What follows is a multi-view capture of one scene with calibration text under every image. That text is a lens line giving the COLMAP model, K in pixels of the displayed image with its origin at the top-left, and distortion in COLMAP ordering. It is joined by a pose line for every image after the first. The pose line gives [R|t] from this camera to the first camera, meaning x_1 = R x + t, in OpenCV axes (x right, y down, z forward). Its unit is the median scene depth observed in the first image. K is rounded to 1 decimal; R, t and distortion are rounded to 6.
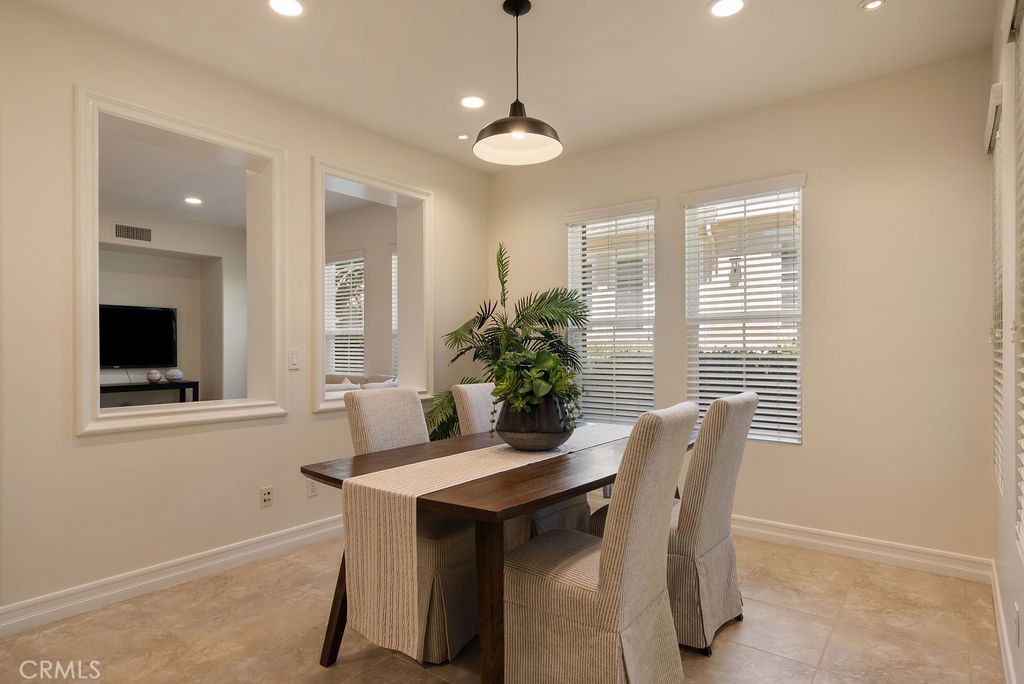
lens RADIAL K [[547.6, 0, 515.7], [0, 547.6, 337.5], [0, 0, 1]] dist [0.002676, 0.001618]
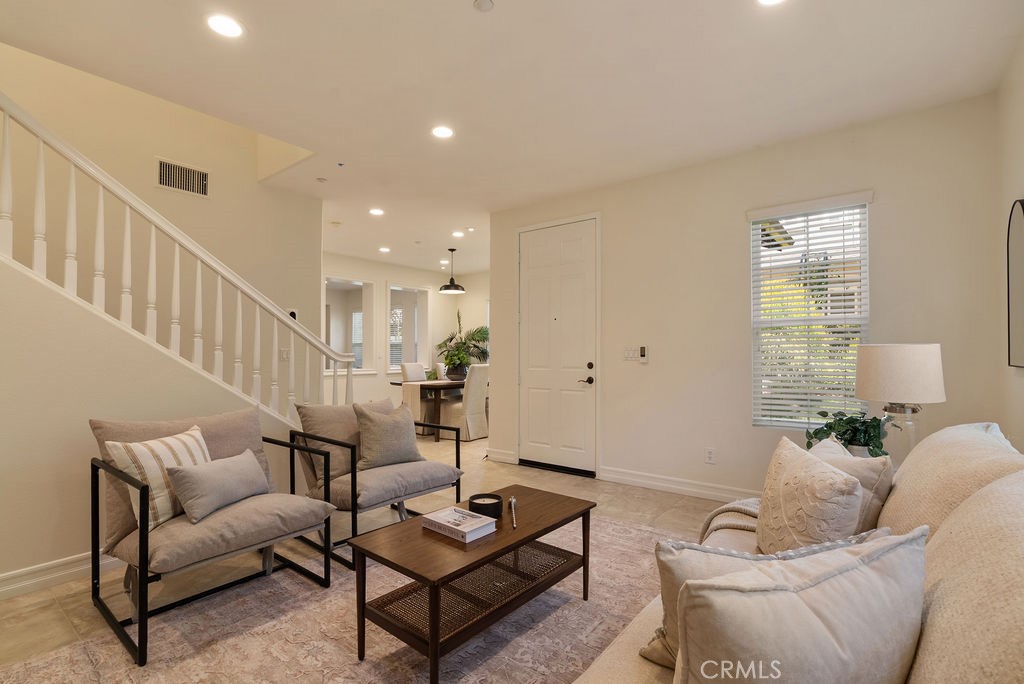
lens RADIAL K [[473.6, 0, 512.0], [0, 473.6, 342.0], [0, 0, 1]] dist [0.002062, 0.000325]
pose [[0.999801, 0.010063, -0.017201, 0.265857], [-0.010172, 0.999929, -0.006275, -0.011507], [0.017136, 0.006448, 0.999832, -1.201620]]
